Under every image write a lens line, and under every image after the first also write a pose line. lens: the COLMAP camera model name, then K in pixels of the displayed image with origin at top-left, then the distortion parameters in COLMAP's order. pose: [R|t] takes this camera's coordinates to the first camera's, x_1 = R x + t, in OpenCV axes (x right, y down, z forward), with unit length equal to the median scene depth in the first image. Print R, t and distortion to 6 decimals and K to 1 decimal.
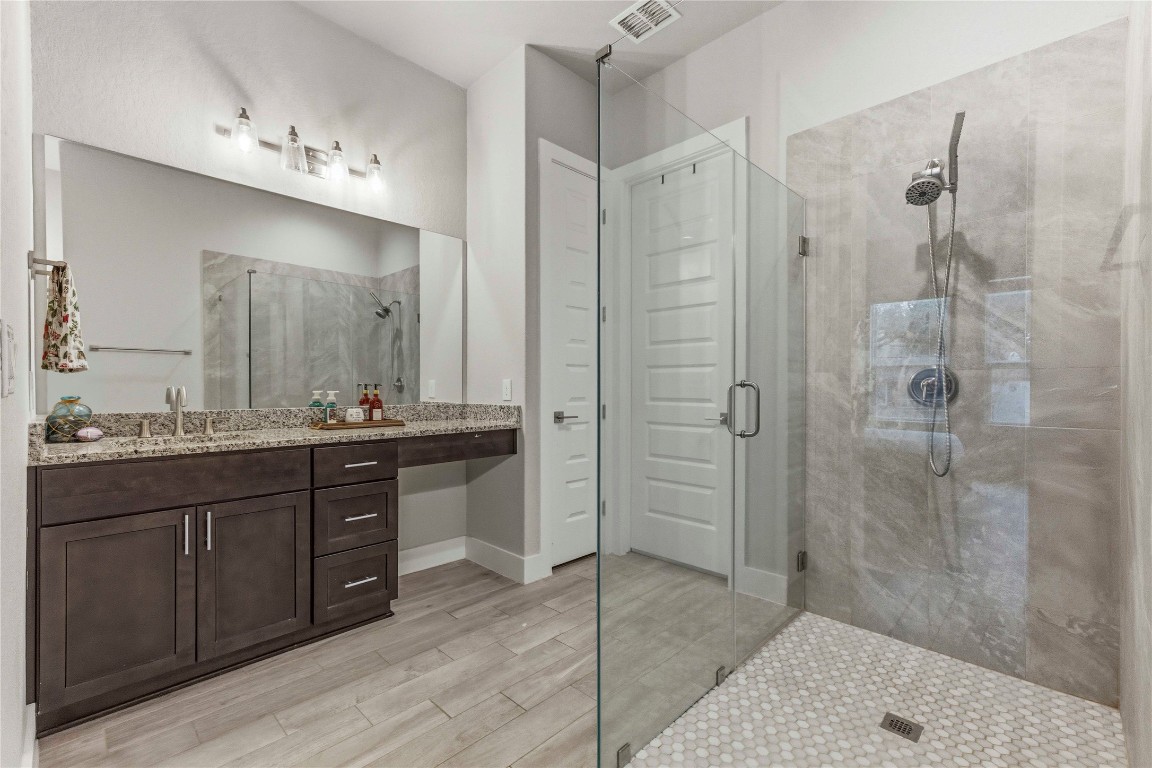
lens RADIAL K [[502.4, 0, 575.8], [0, 502.4, 390.7], [0, 0, 1]] dist [0.022740, 0.000400]
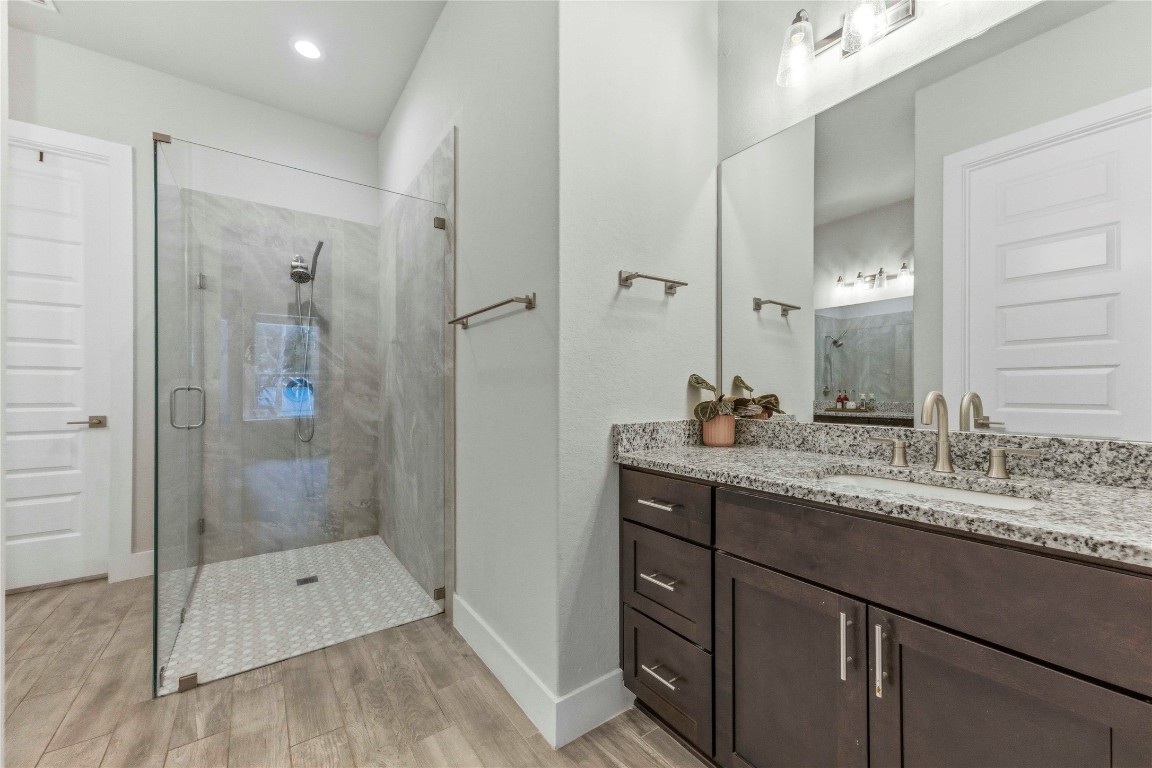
lens RADIAL K [[462.3, 0, 576.9], [0, 462.3, 386.6], [0, 0, 1]] dist [0.003075, 0.001878]
pose [[0.201598, 0.003493, 0.979462, -0.593778], [0.009151, 0.999943, -0.005450, -0.002138], [-0.979426, 0.010062, 0.201554, -0.197588]]
